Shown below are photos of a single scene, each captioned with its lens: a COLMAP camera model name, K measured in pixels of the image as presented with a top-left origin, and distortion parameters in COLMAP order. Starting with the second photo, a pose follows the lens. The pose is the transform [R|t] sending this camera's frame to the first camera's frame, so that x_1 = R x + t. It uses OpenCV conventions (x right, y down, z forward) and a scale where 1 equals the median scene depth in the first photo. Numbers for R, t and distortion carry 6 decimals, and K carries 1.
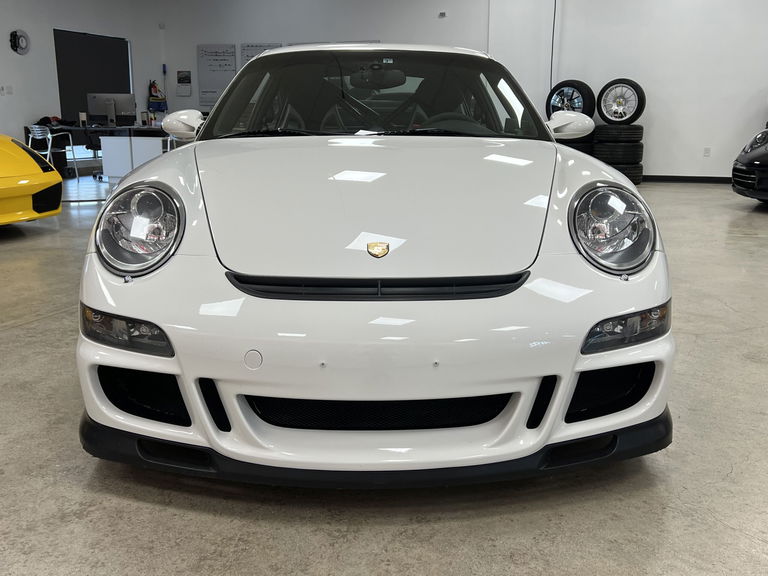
lens RADIAL K [[776.4, 0, 383.7], [0, 776.4, 288.7], [0, 0, 1]] dist [0.001704, 0.000000]
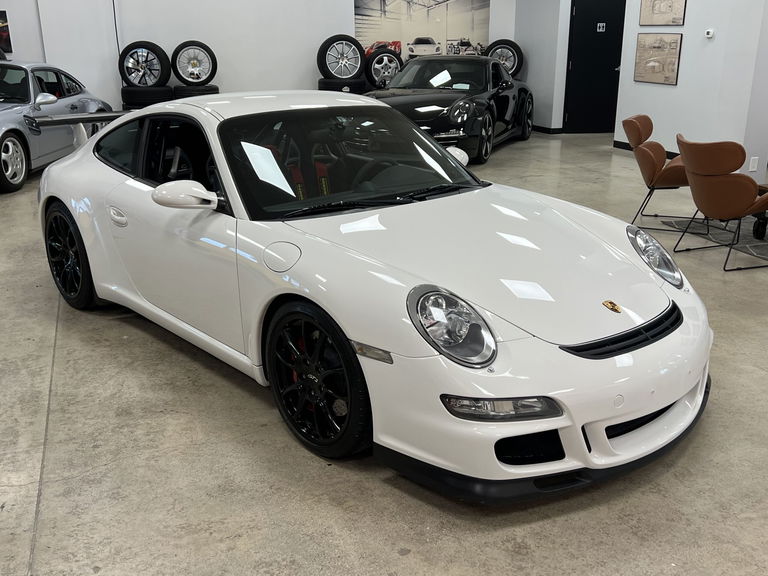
lens RADIAL K [[776.4, 0, 384.8], [0, 776.4, 287.9], [0, 0, 1]] dist [0.001704, 0.000000]
pose [[0.762578, -0.194795, 0.616871, -0.207407], [0.134386, 0.980485, 0.143488, -0.059779], [-0.632784, -0.026521, 0.773874, 0.017134]]
